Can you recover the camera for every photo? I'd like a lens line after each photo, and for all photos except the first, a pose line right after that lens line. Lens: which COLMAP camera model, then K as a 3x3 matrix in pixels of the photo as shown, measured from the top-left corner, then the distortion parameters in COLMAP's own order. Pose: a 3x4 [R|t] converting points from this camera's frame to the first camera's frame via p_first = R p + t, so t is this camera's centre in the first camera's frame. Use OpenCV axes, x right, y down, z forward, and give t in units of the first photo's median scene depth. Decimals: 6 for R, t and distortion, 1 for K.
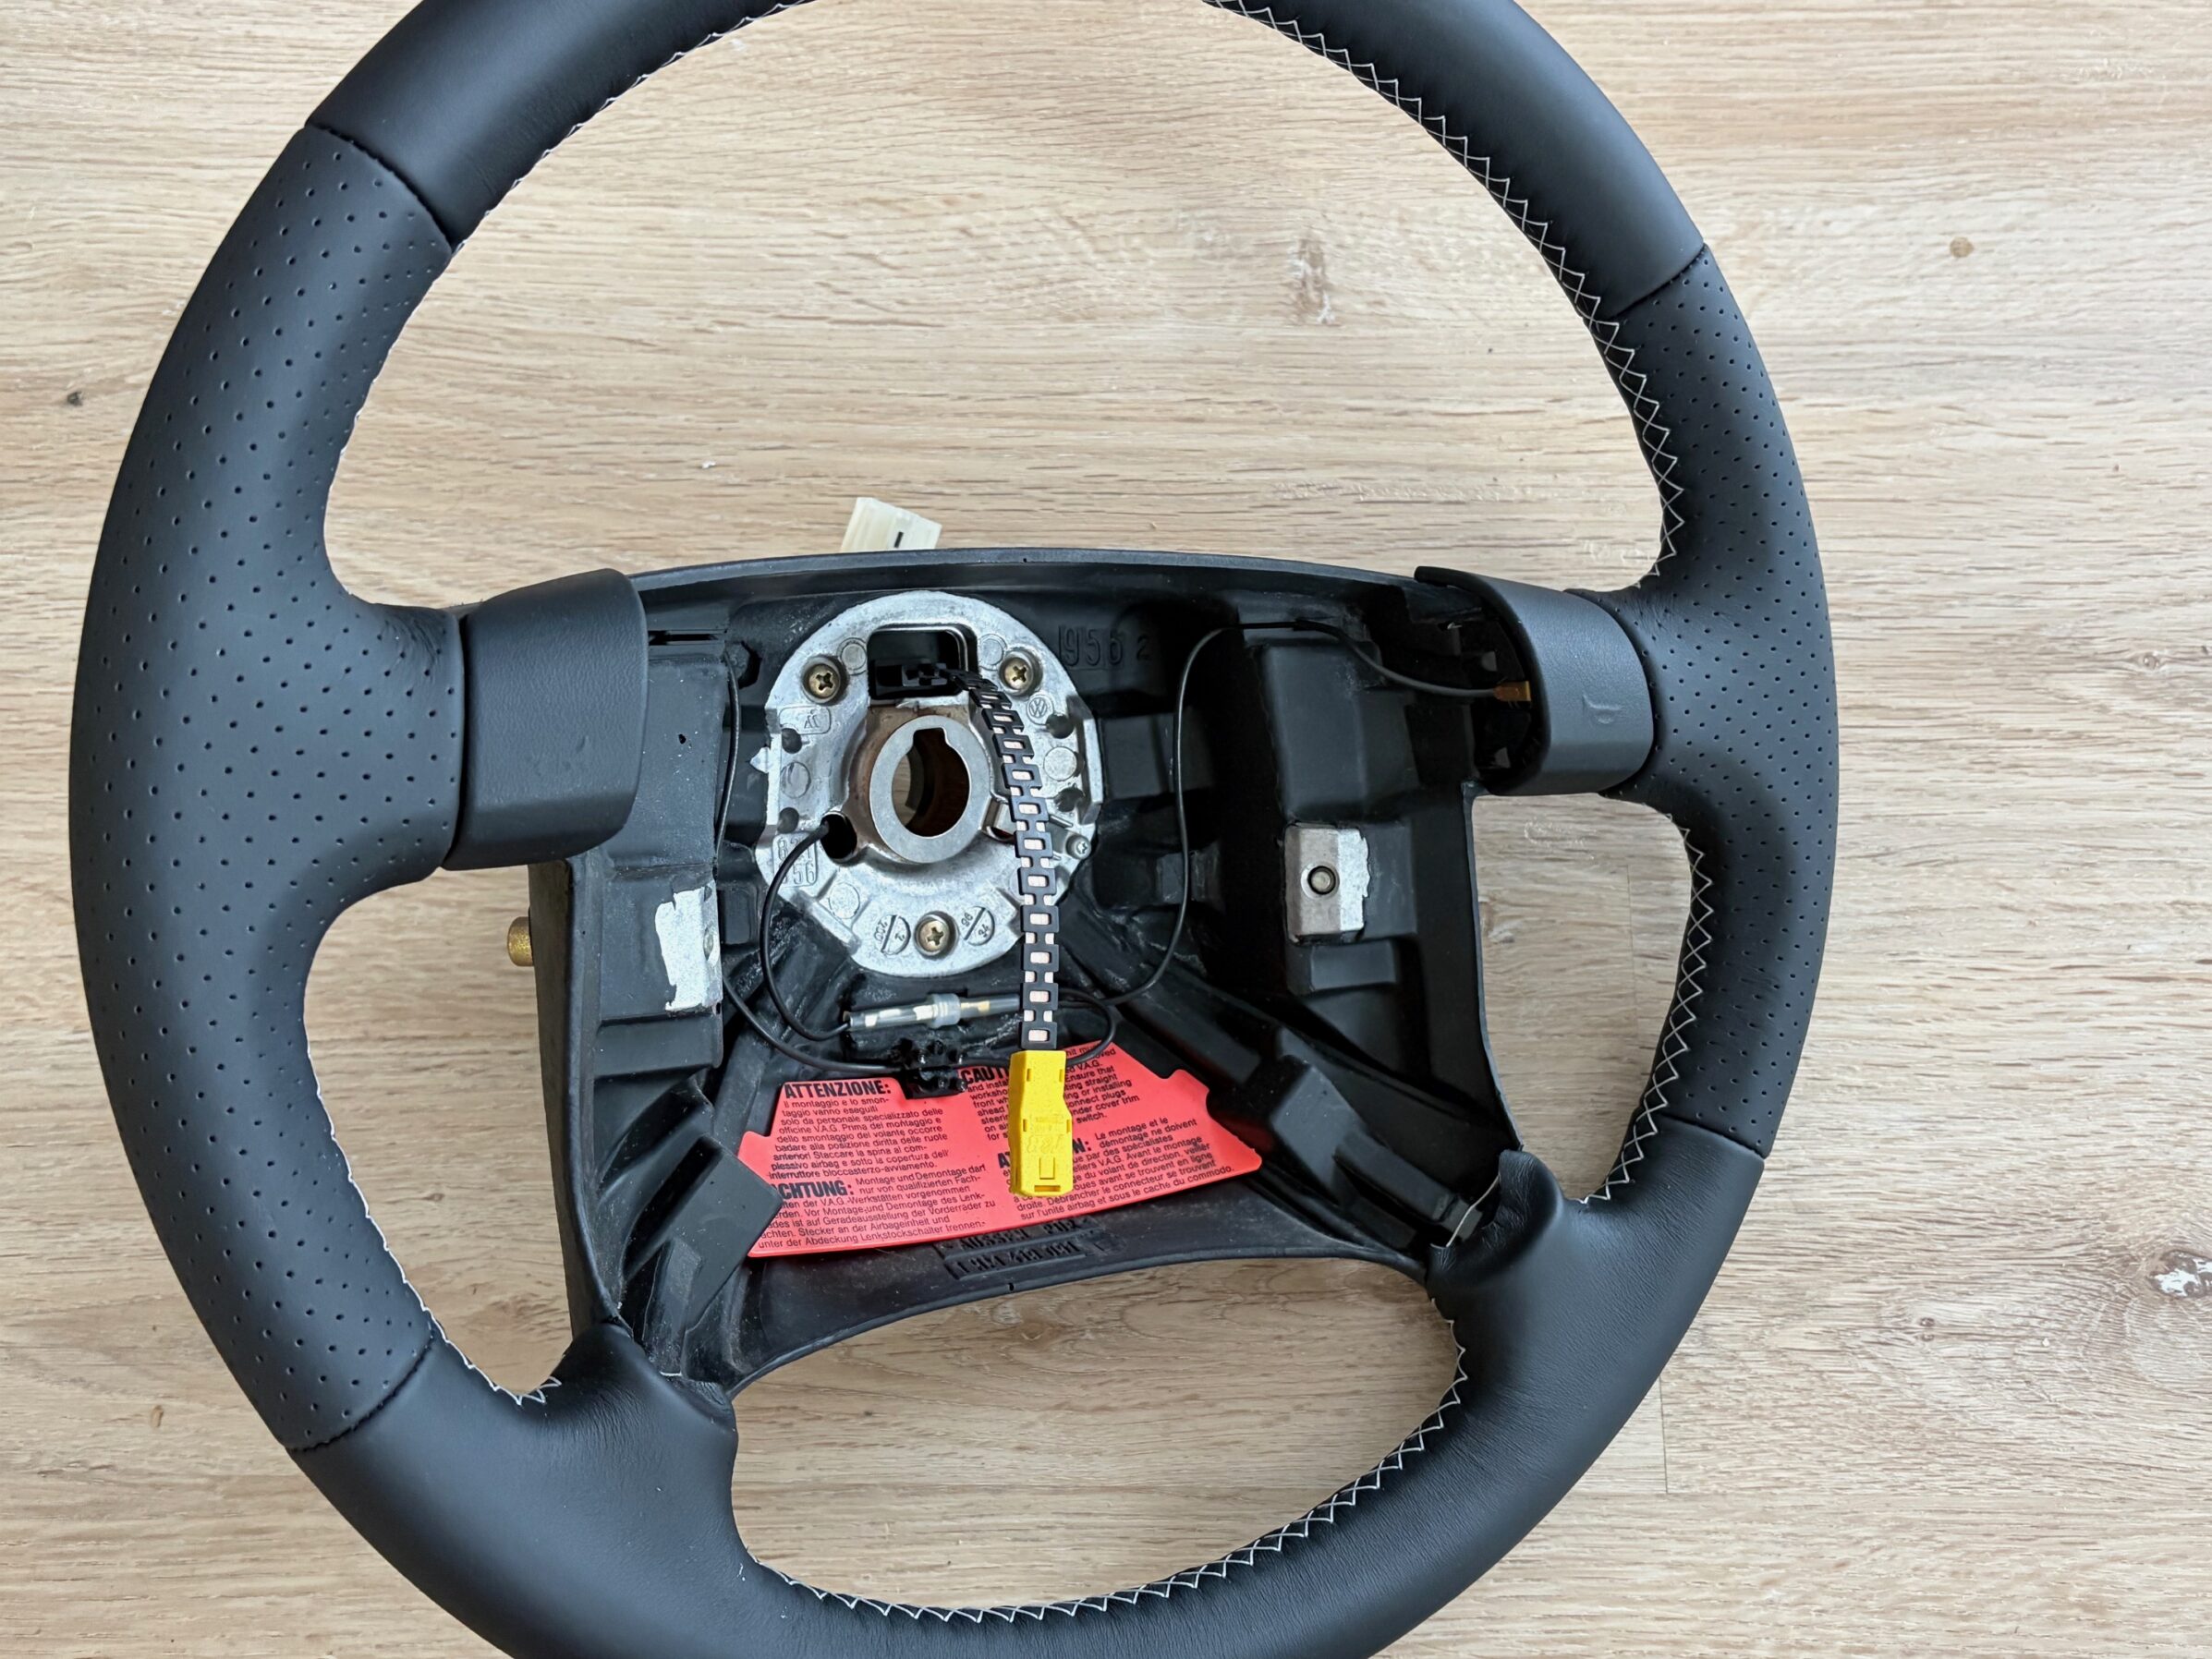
lens RADIAL K [[2444.1, 0, 1111.5], [0, 2444.1, 785.6], [0, 0, 1]] dist [0.076826, -0.343784]
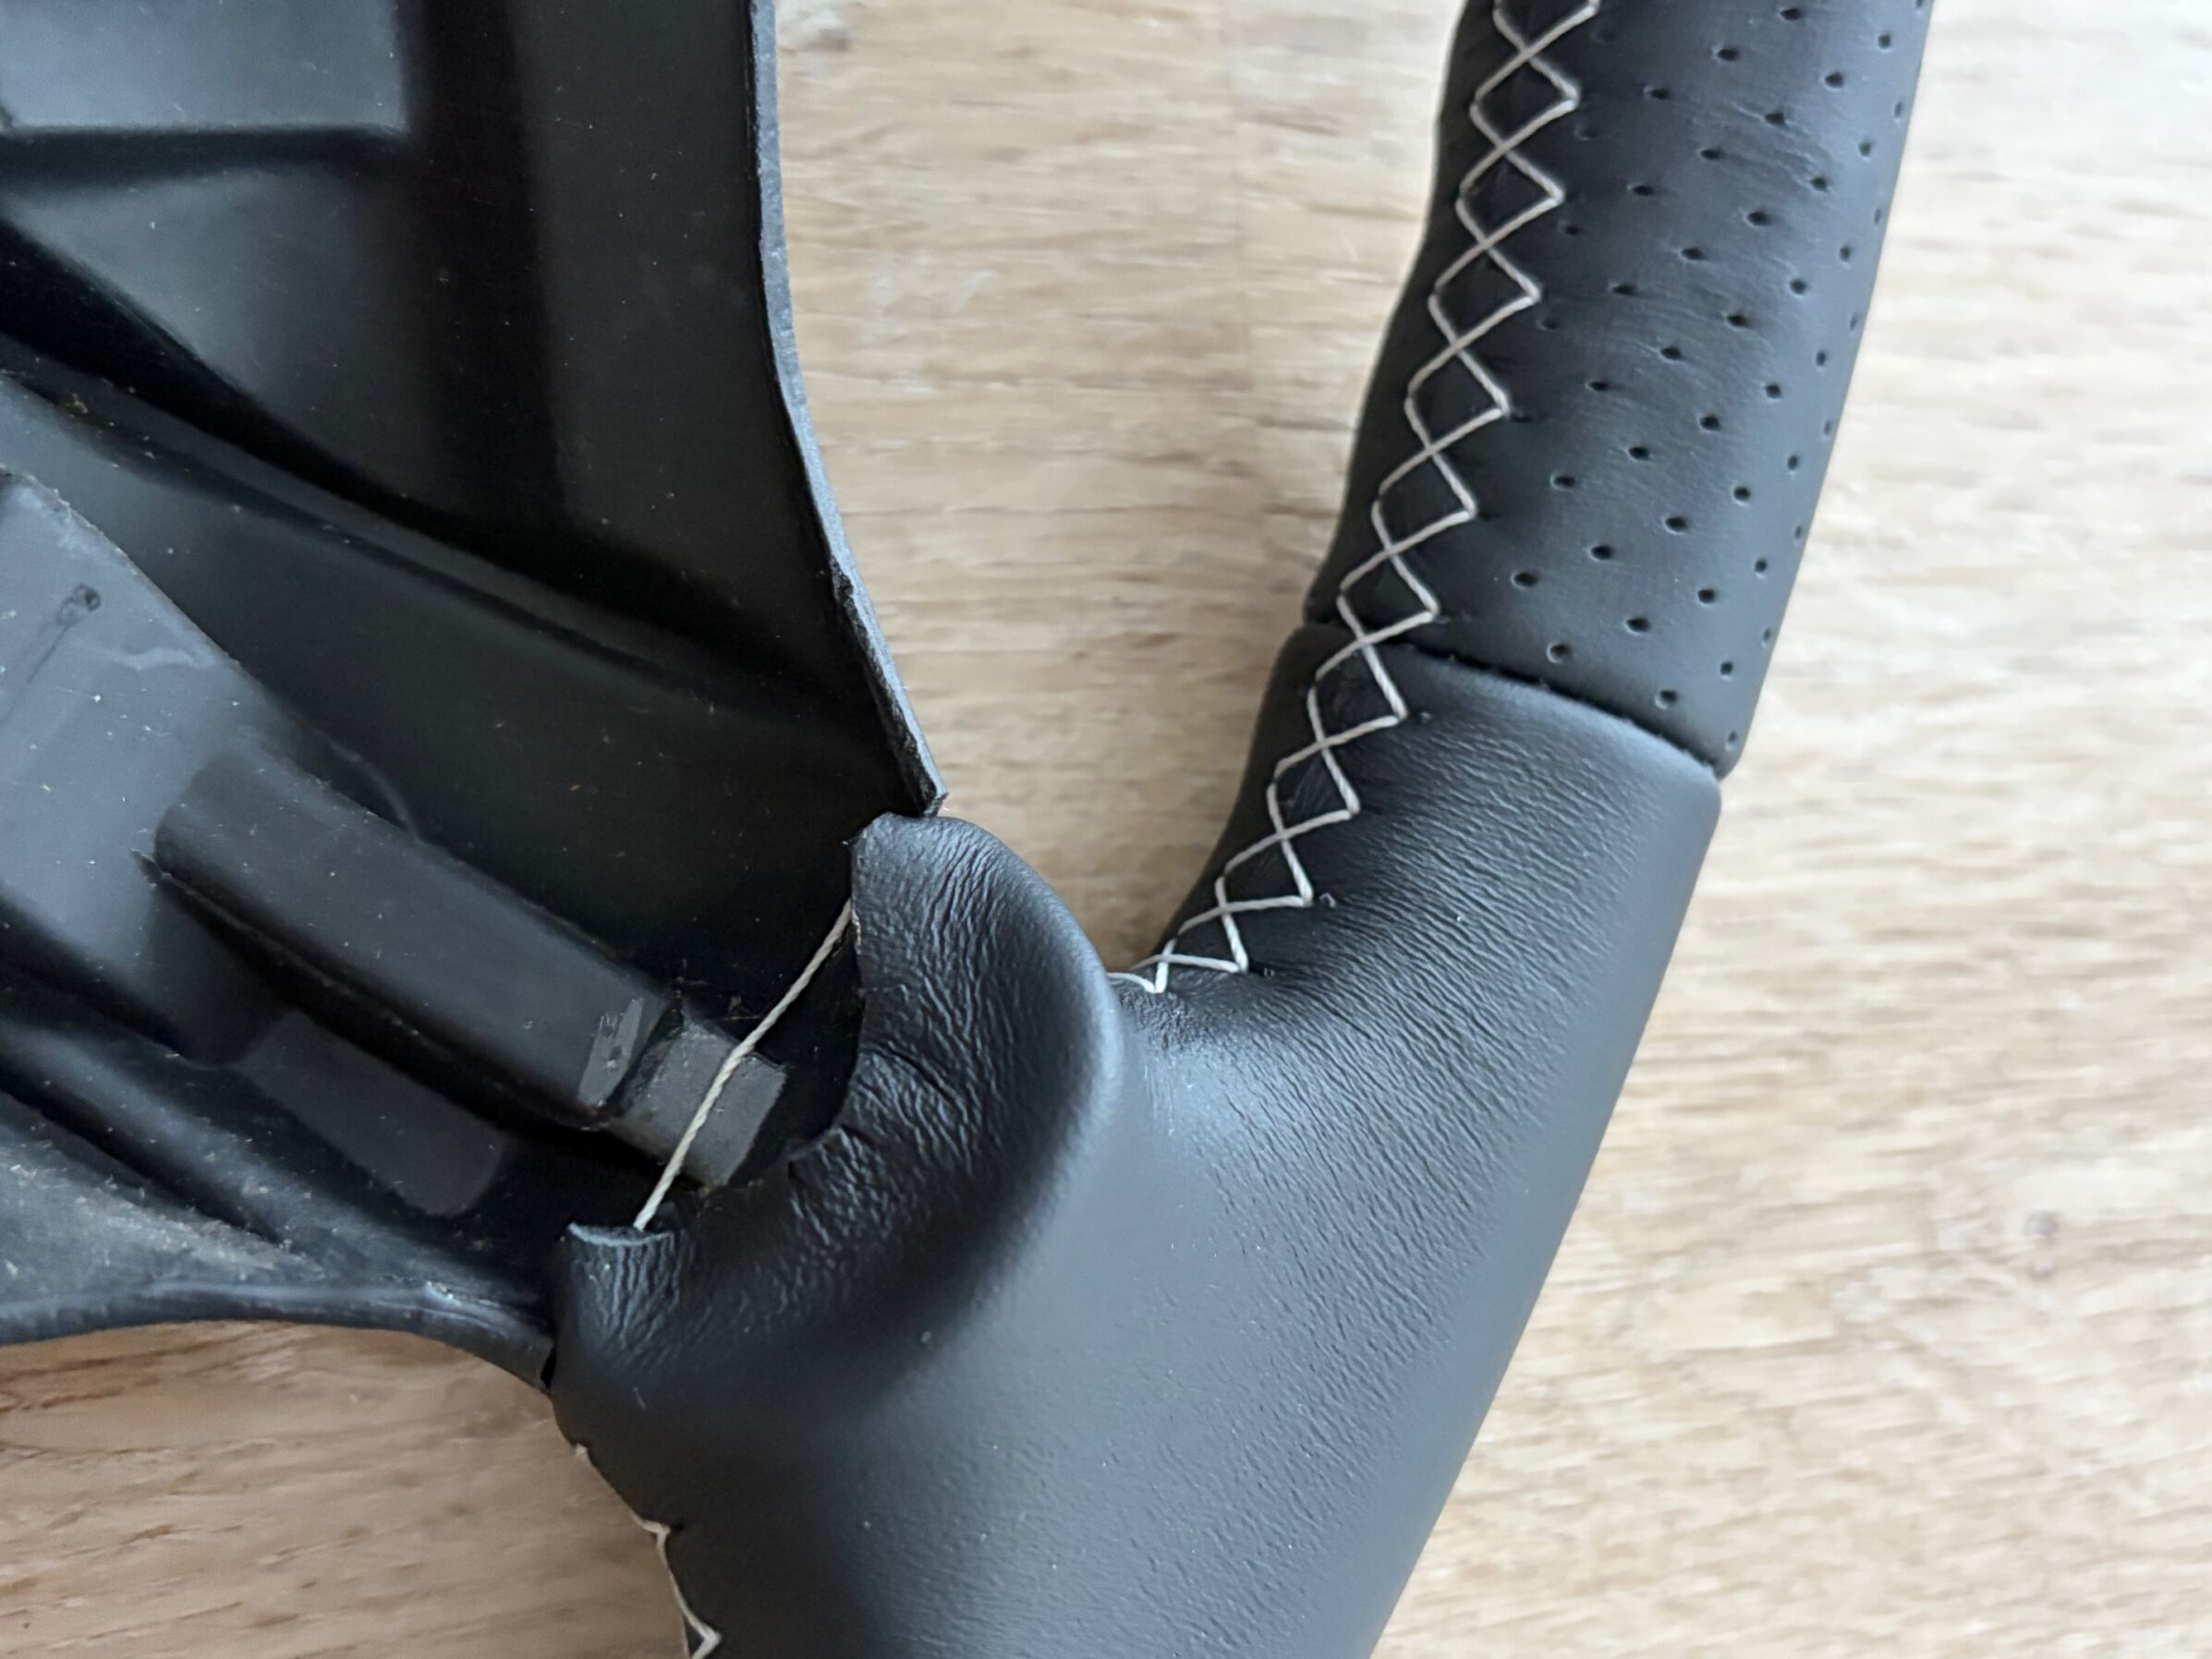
lens RADIAL K [[2444.1, 0, 1111.5], [0, 2444.1, 785.6], [0, 0, 1]] dist [0.076826, -0.343784]
pose [[0.939650, -0.044430, 0.339239, 0.096679], [-0.029478, 0.977331, 0.209654, 0.090790], [-0.340864, -0.207001, 0.917040, 0.742903]]
